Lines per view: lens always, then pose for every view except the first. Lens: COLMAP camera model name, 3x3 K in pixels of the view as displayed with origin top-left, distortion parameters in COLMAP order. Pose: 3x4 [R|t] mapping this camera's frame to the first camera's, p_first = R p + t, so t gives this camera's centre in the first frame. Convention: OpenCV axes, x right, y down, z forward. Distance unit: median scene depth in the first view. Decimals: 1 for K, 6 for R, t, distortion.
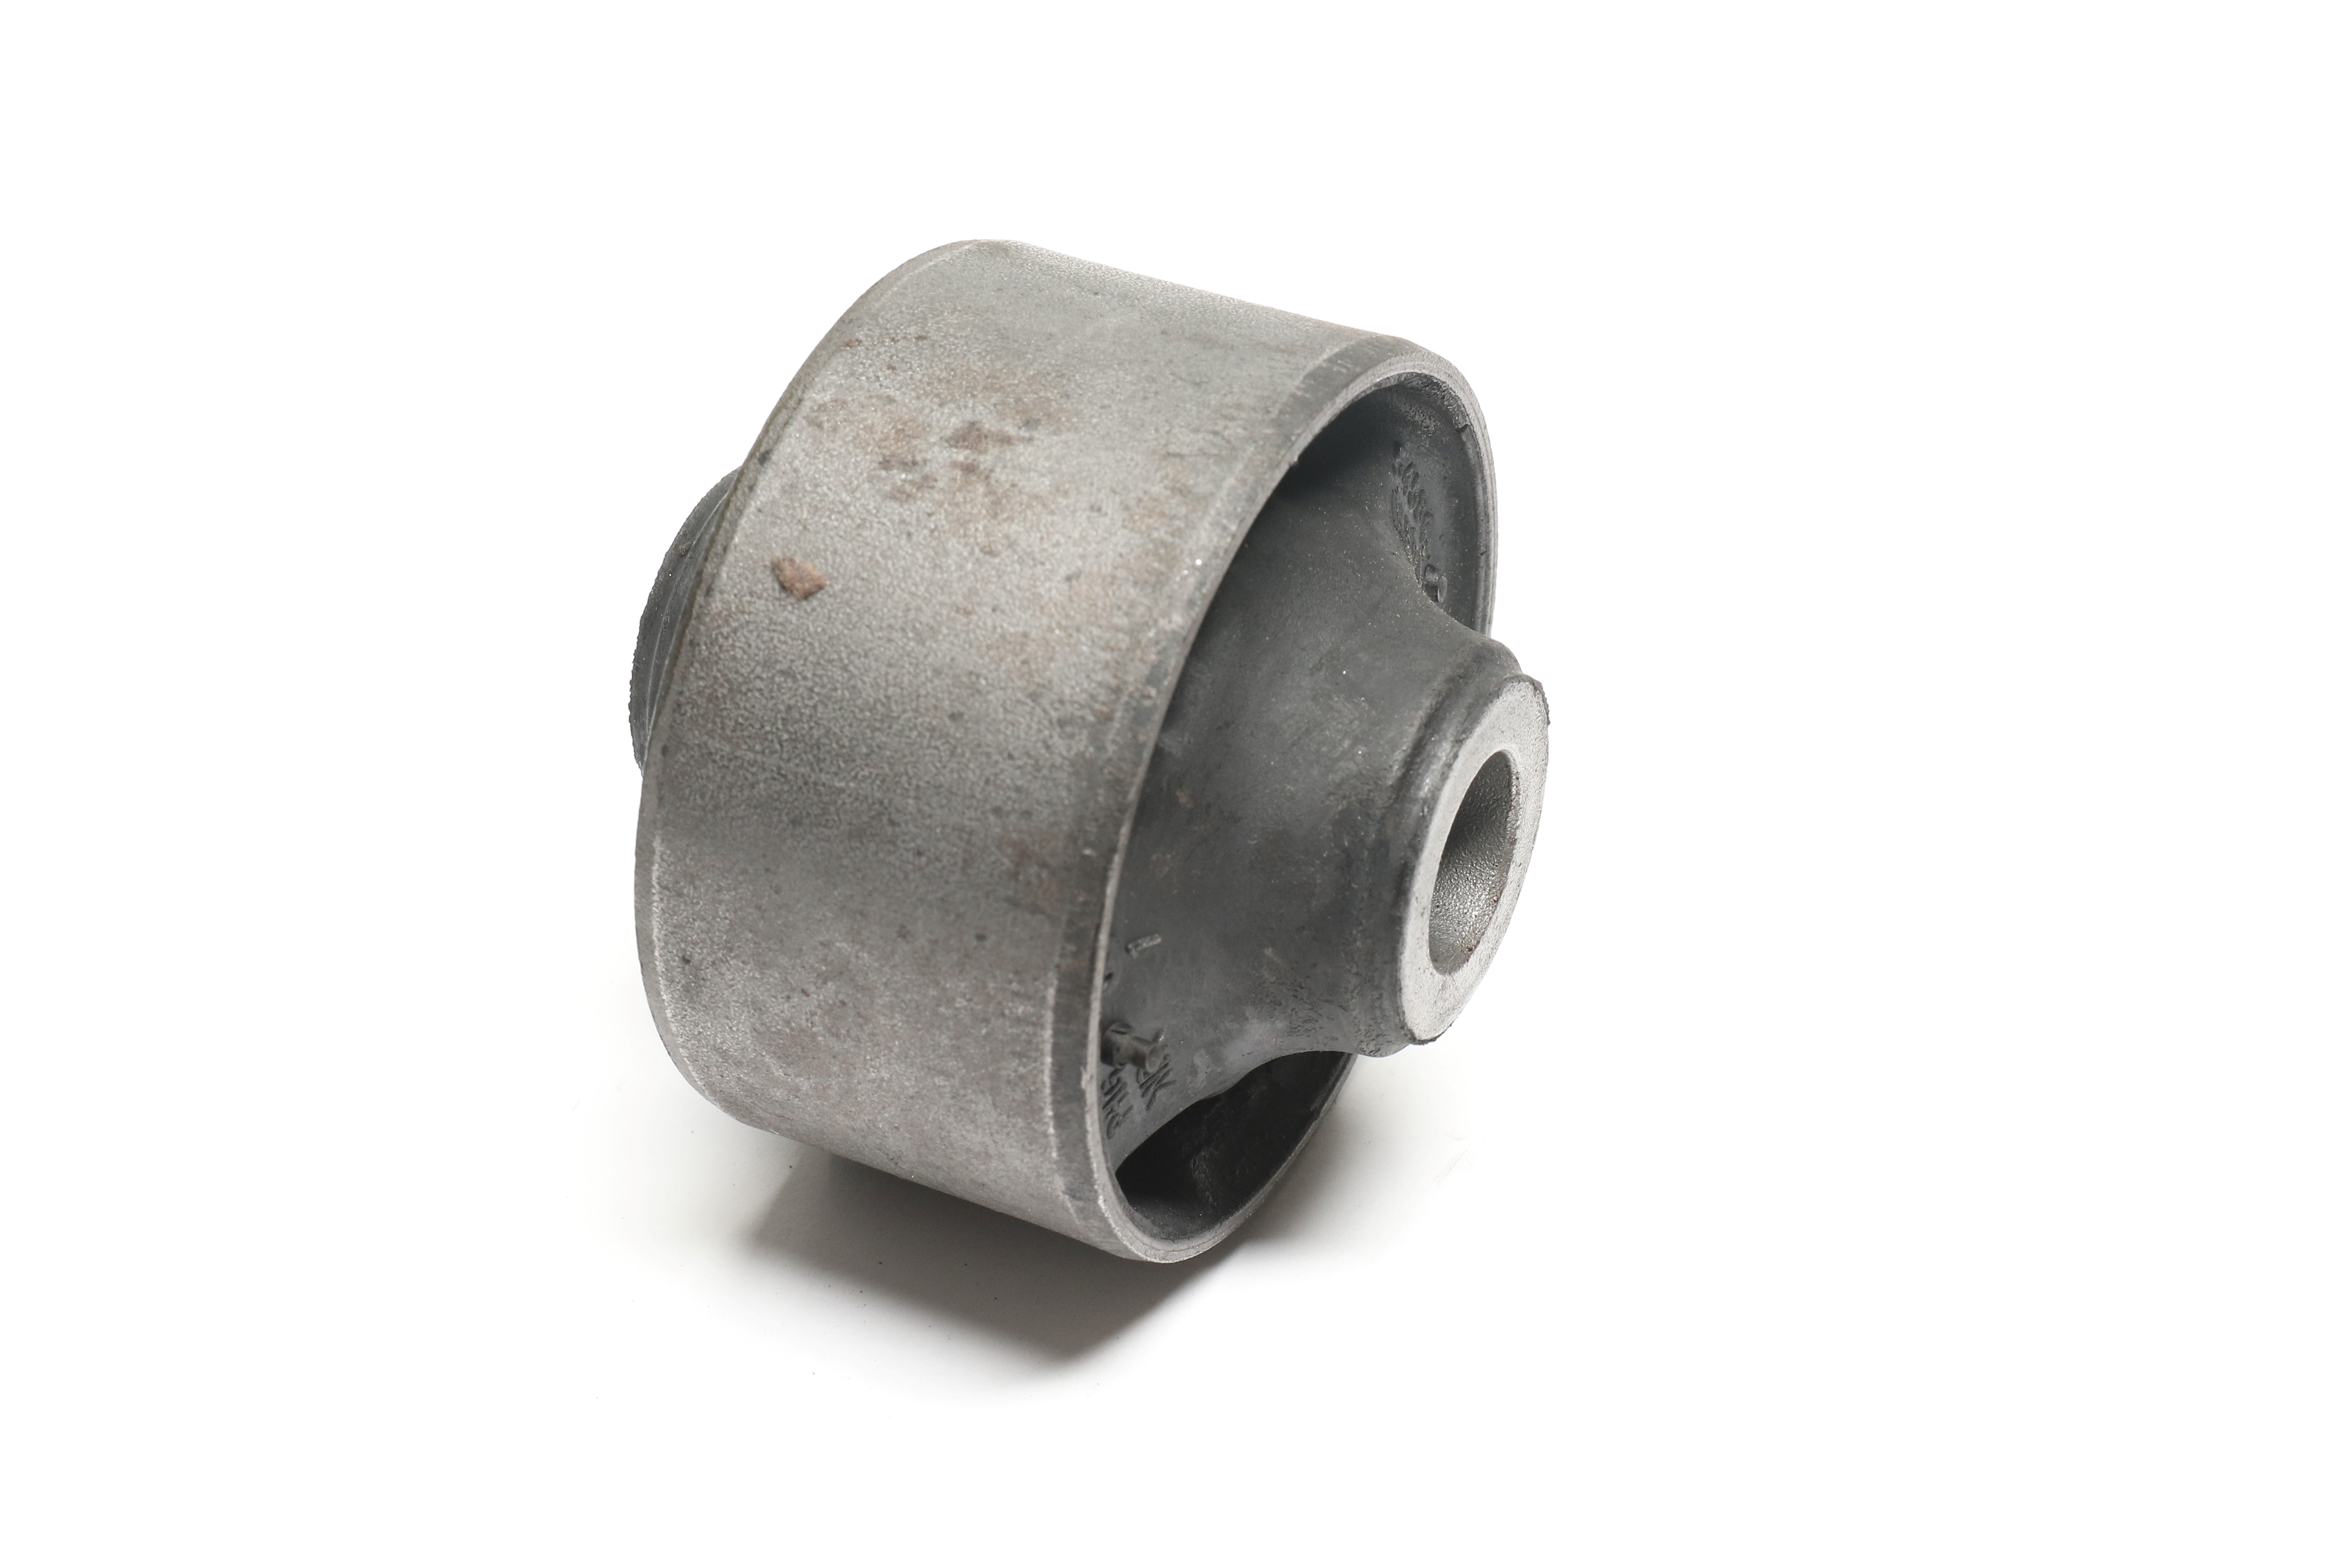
lens RADIAL K [[4972.2, 0, 1175.9], [0, 4972.2, 783.4], [0, 0, 1]] dist [-0.005972, 0.000000]
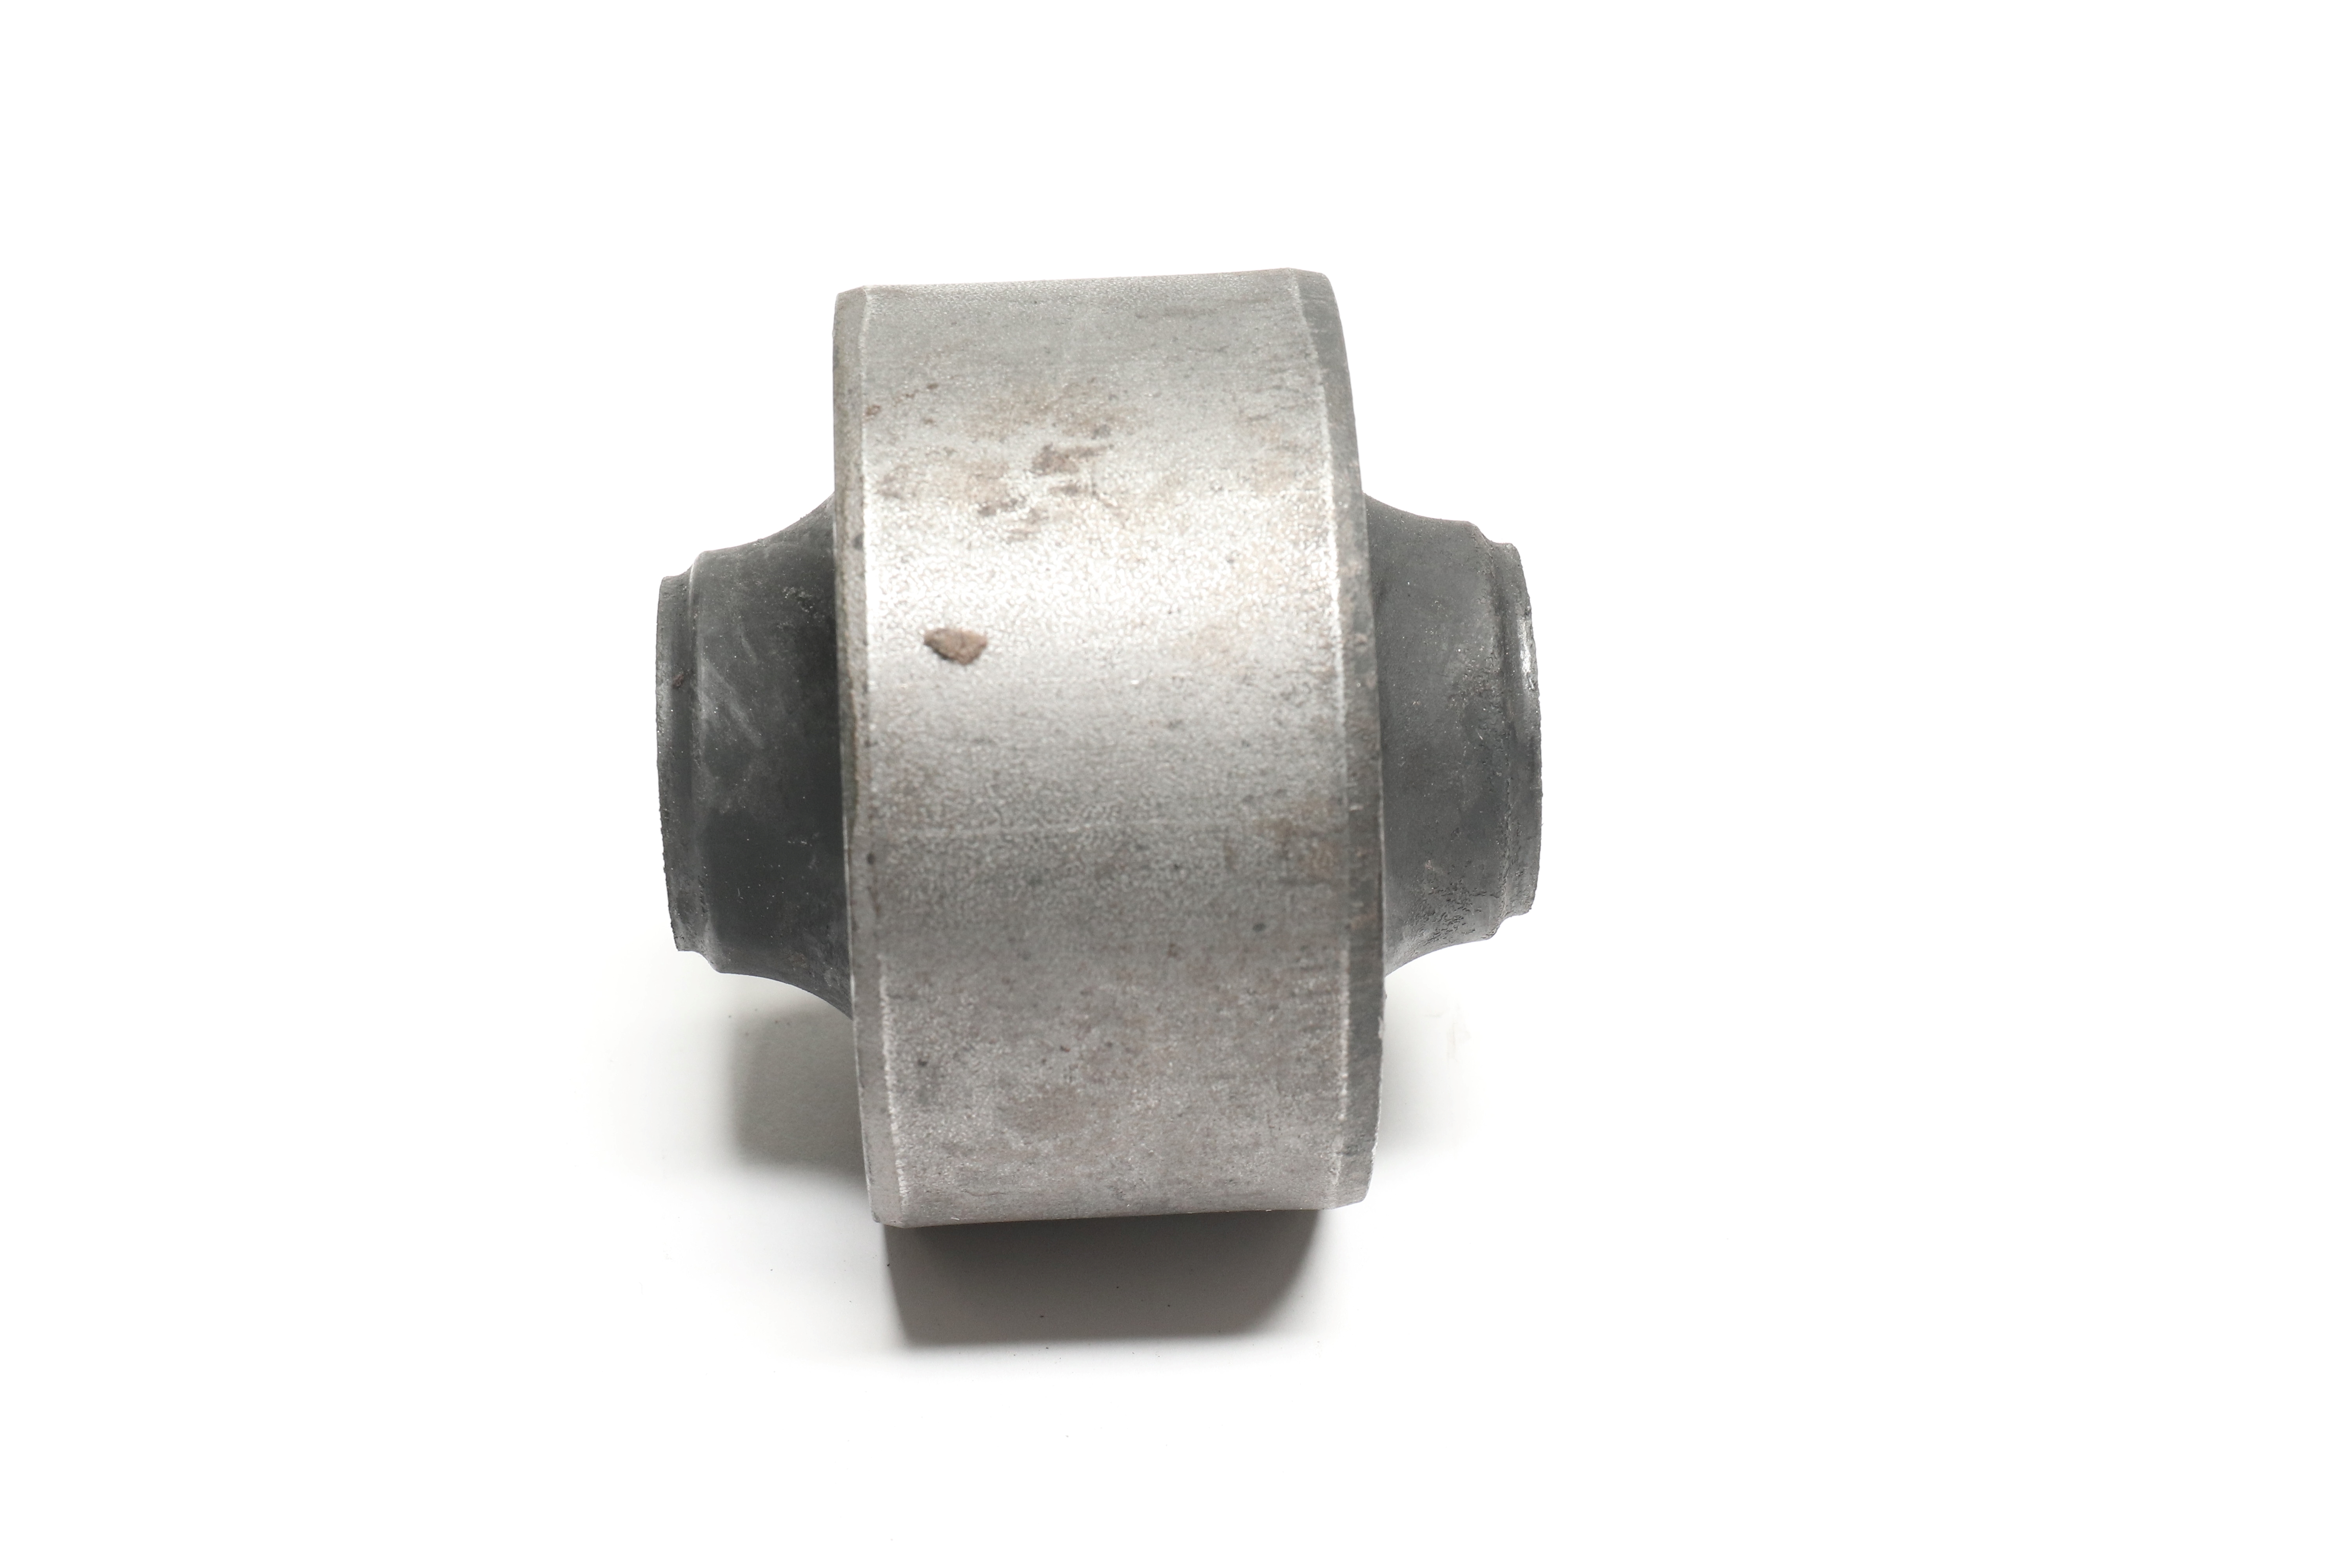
lens RADIAL K [[4972.2, 0, 1180.5], [0, 4972.2, 785.6], [0, 0, 1]] dist [-0.005972, 0.000000]
pose [[0.839381, -0.304642, 0.450147, -0.487105], [0.305305, 0.949434, 0.073242, -0.073213], [-0.449697, 0.075954, 0.889946, 0.111219]]
